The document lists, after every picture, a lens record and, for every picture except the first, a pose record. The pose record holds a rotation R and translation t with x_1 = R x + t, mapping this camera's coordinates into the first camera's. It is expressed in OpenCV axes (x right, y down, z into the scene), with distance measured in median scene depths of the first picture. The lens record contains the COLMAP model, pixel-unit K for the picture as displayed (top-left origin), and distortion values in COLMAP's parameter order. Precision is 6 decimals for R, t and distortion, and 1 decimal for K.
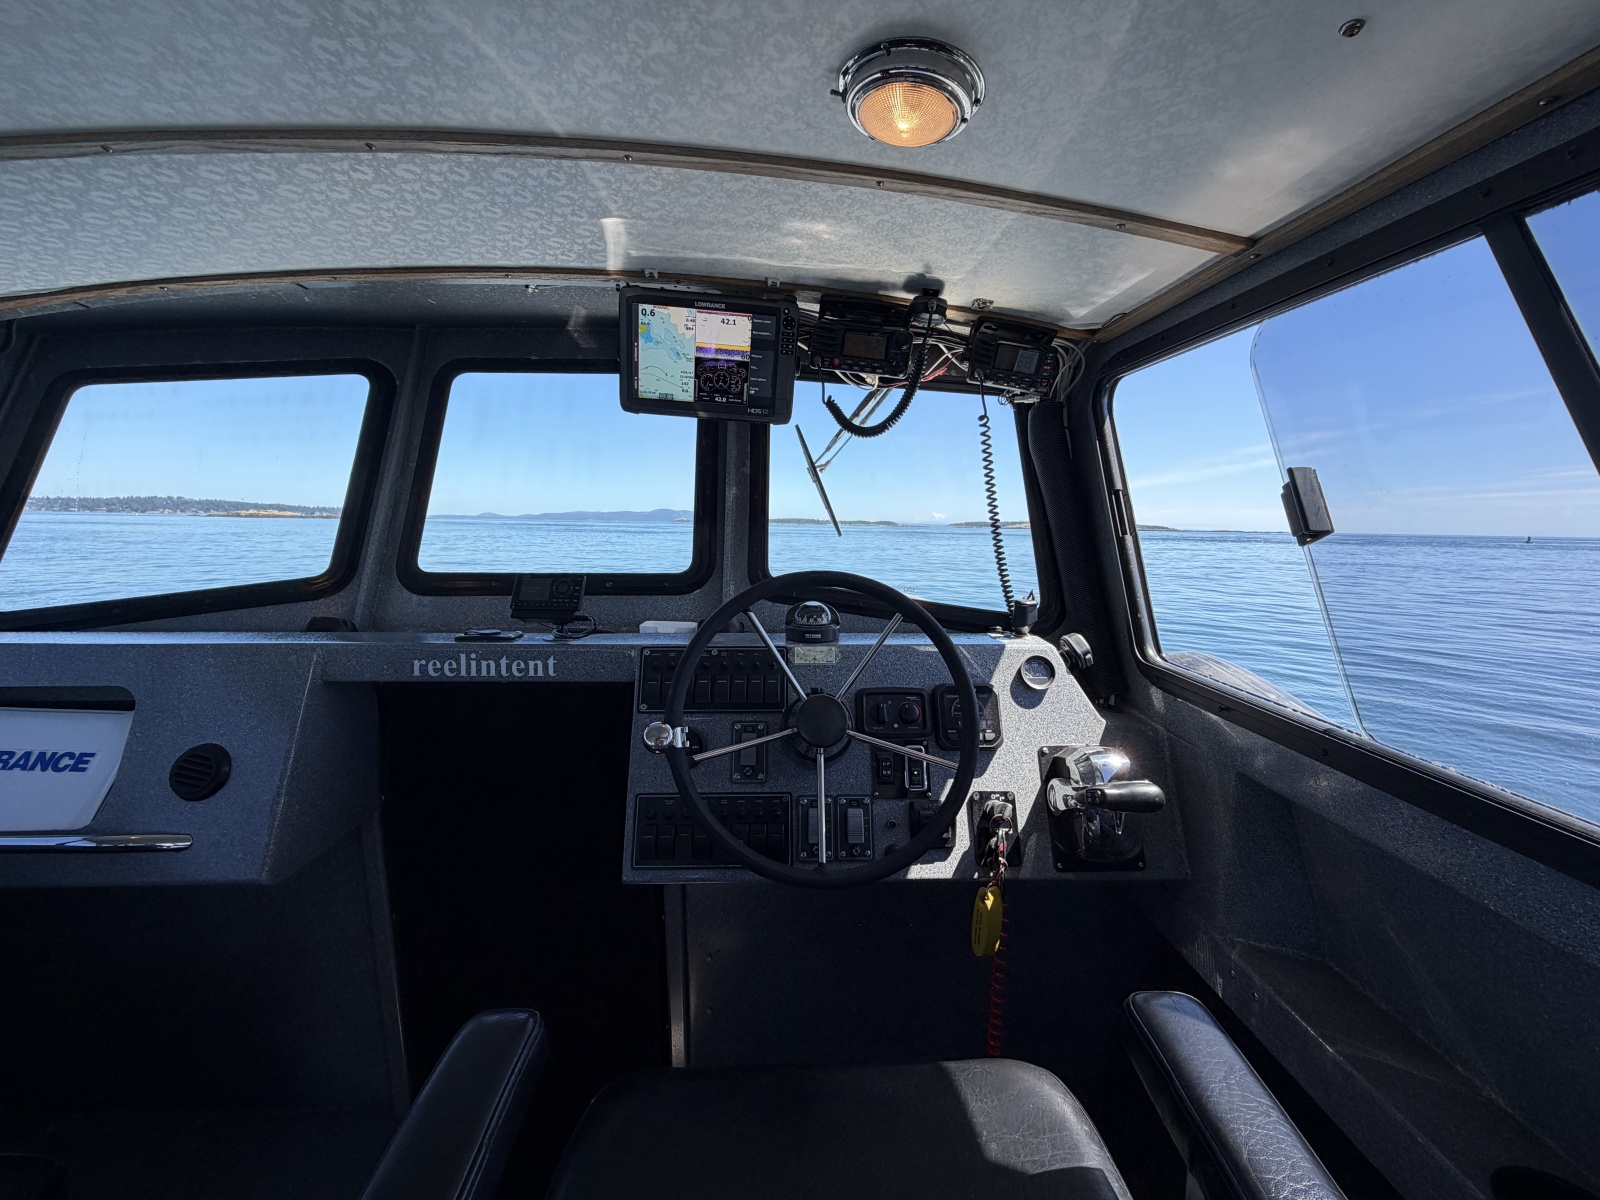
lens RADIAL K [[638.4, 0, 794.3], [0, 638.4, 598.6], [0, 0, 1]] dist [-0.000671, 0.000442]
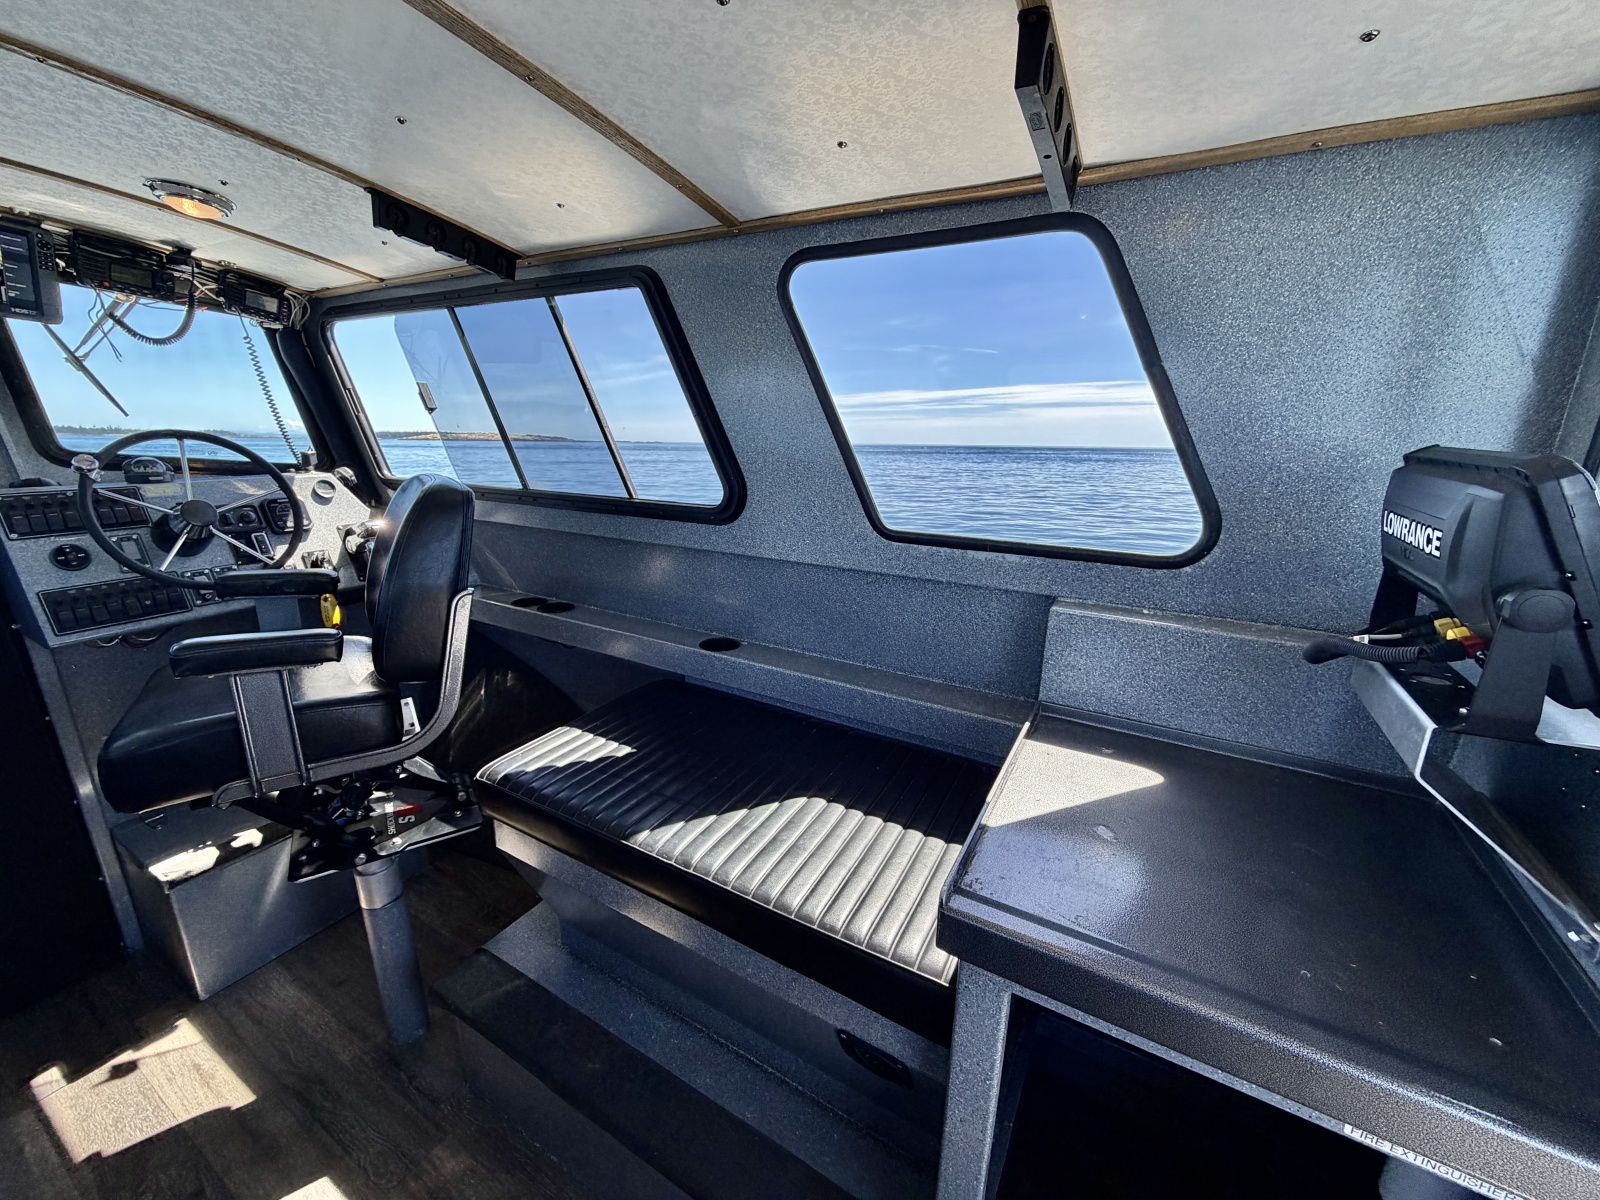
lens RADIAL K [[638.4, 0, 794.3], [0, 638.4, 598.6], [0, 0, 1]] dist [-0.000671, 0.000442]
pose [[0.519566, -0.229579, 0.823010, -0.512691], [0.104245, 0.973063, 0.205626, 0.187486], [-0.848047, -0.021042, 0.529502, -1.150327]]
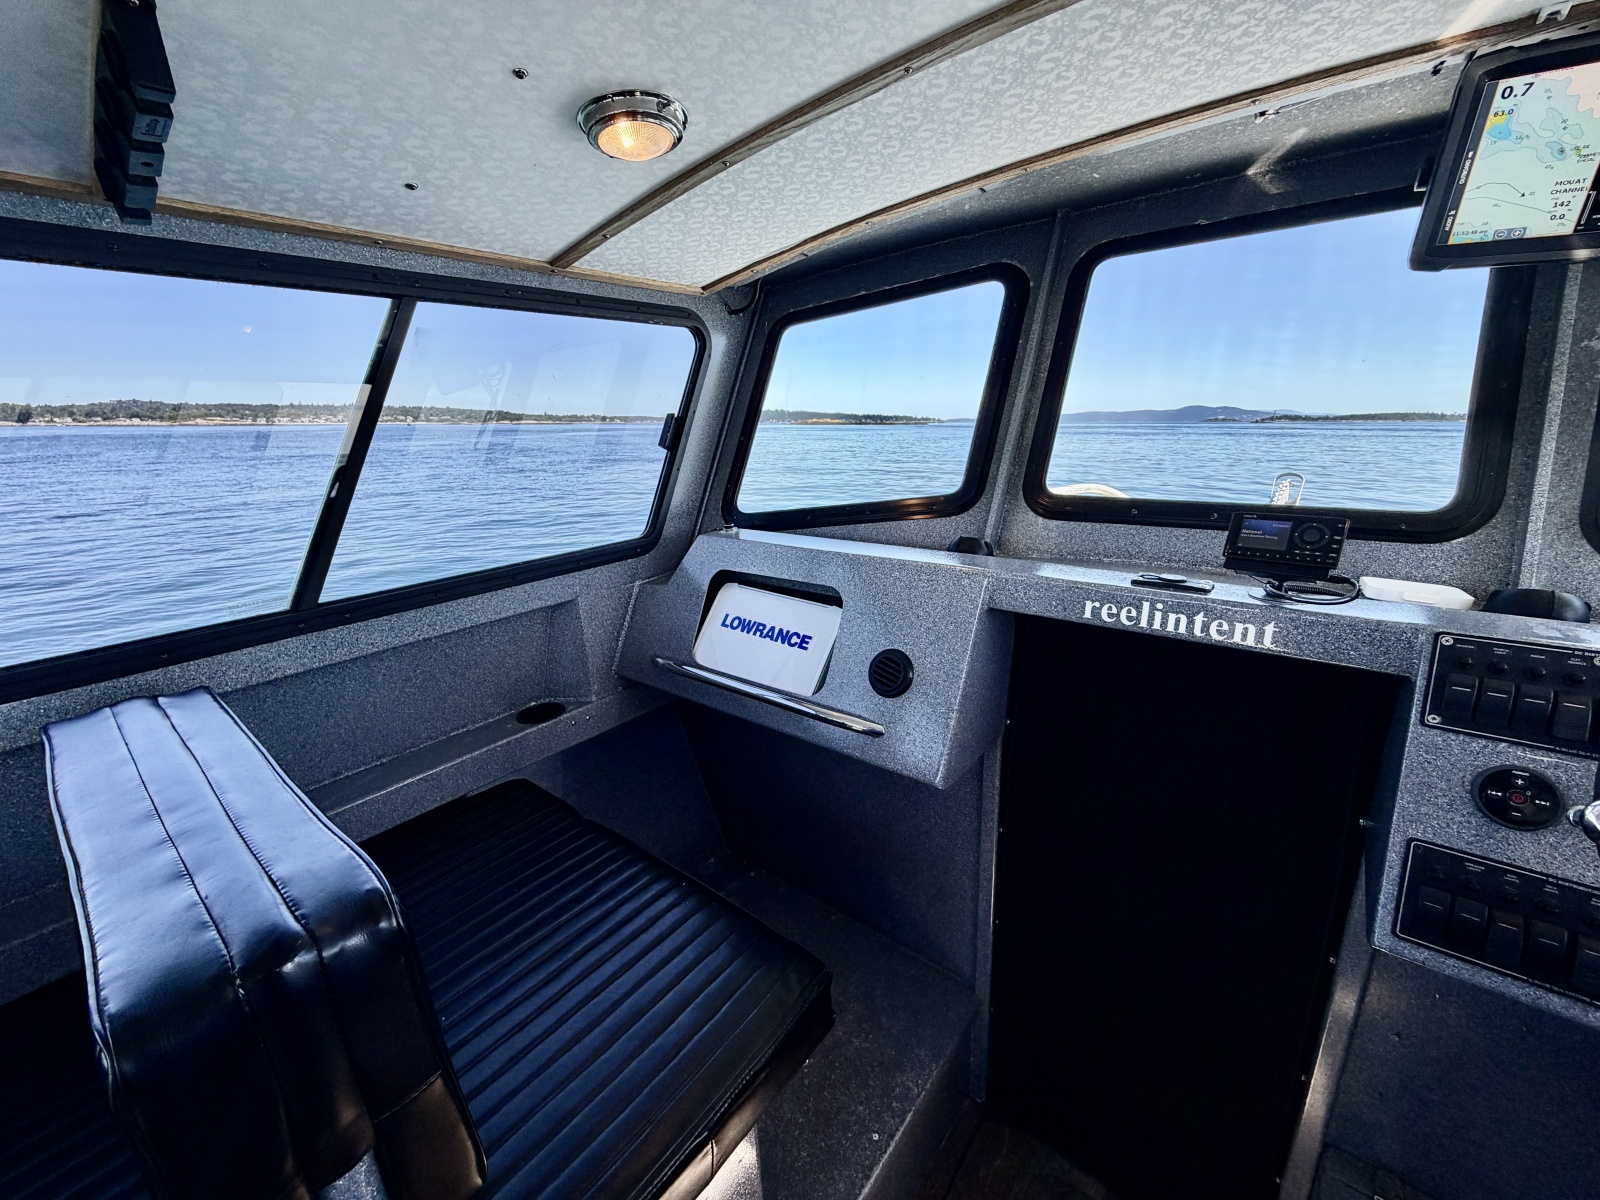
lens RADIAL K [[638.4, 0, 794.3], [0, 638.4, 598.6], [0, 0, 1]] dist [-0.000671, 0.000442]
pose [[0.761874, 0.148014, -0.630587, -0.336132], [-0.049650, 0.984022, 0.170986, -0.041528], [0.645819, -0.098962, 0.757050, 0.038967]]
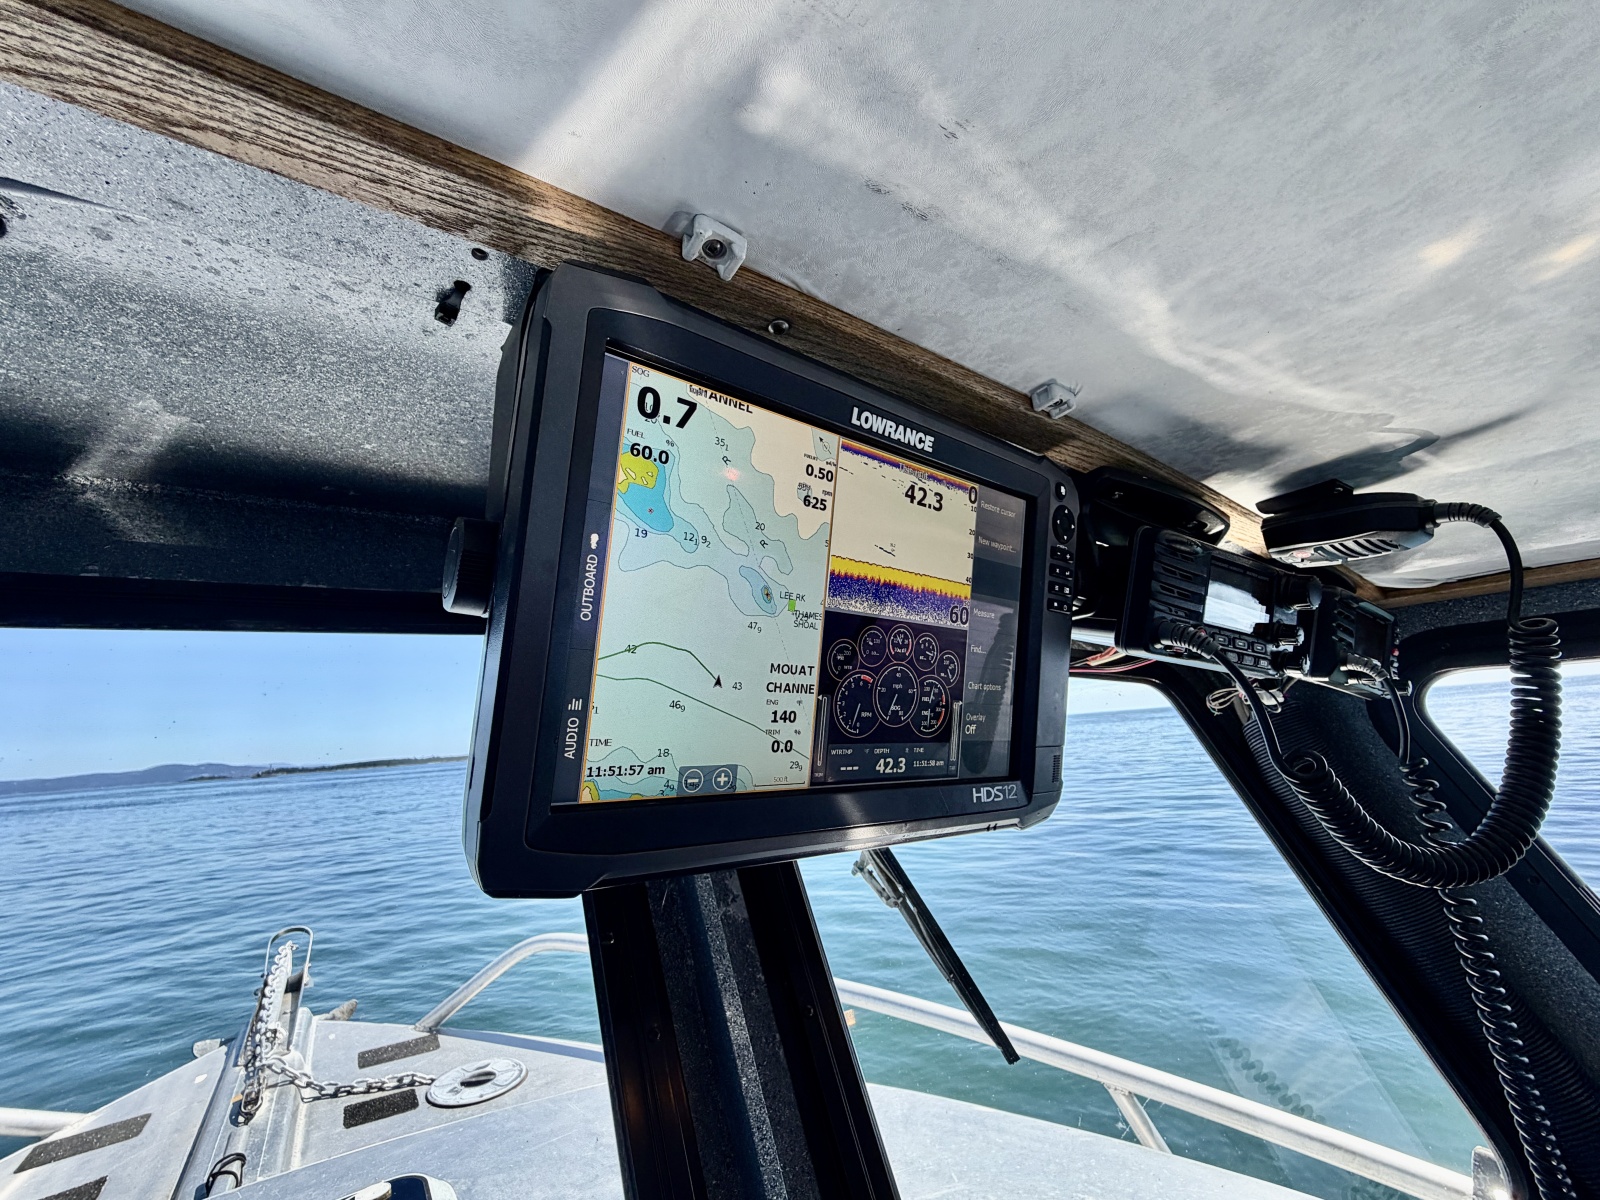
lens RADIAL K [[638.4, 0, 794.3], [0, 638.4, 598.6], [0, 0, 1]] dist [-0.000671, 0.000442]
pose [[0.837972, 0.040117, 0.544237, -0.344614], [0.144929, 0.945121, -0.292817, -0.359322], [-0.526117, 0.324249, 0.786170, 0.932849]]
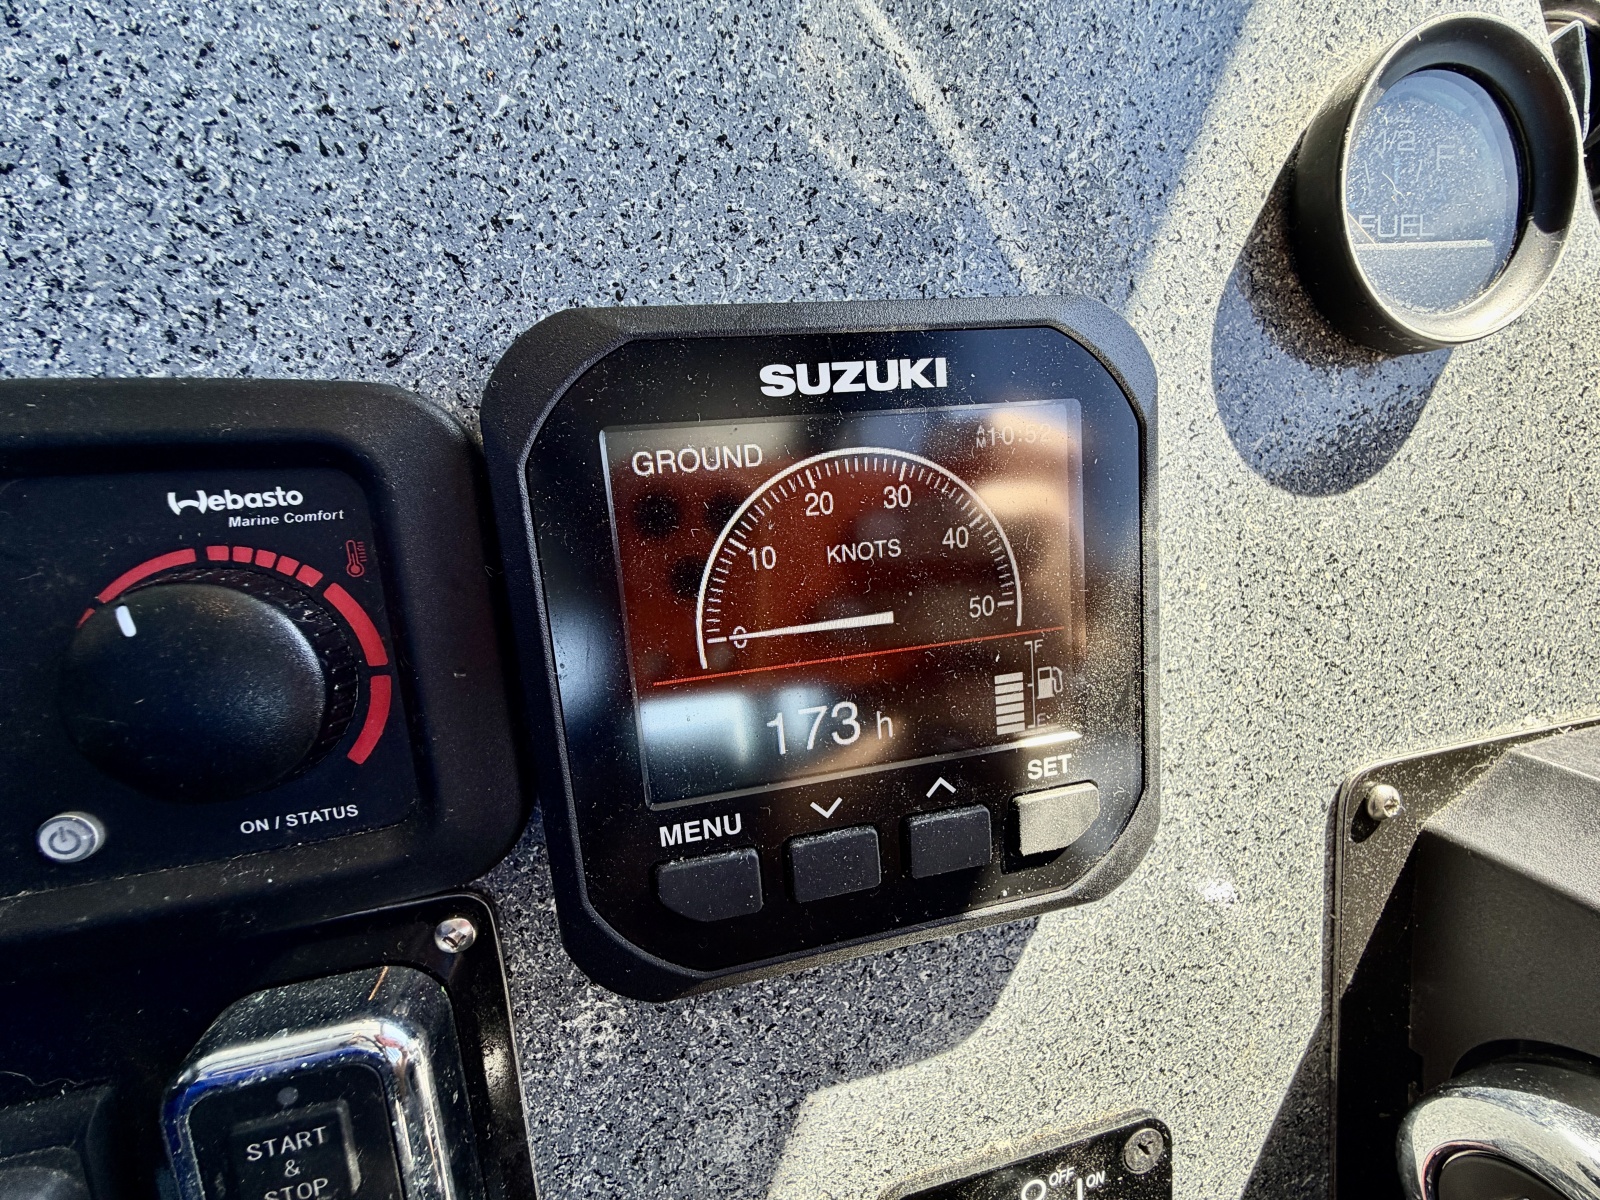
lens RADIAL K [[638.4, 0, 794.3], [0, 638.4, 598.6], [0, 0, 1]] dist [-0.000671, 0.000442]
pose [[0.980755, -0.102908, 0.165922, 0.237701], [0.023905, 0.906717, 0.421061, 0.130223], [-0.193775, -0.408991, 0.891727, 0.884479]]
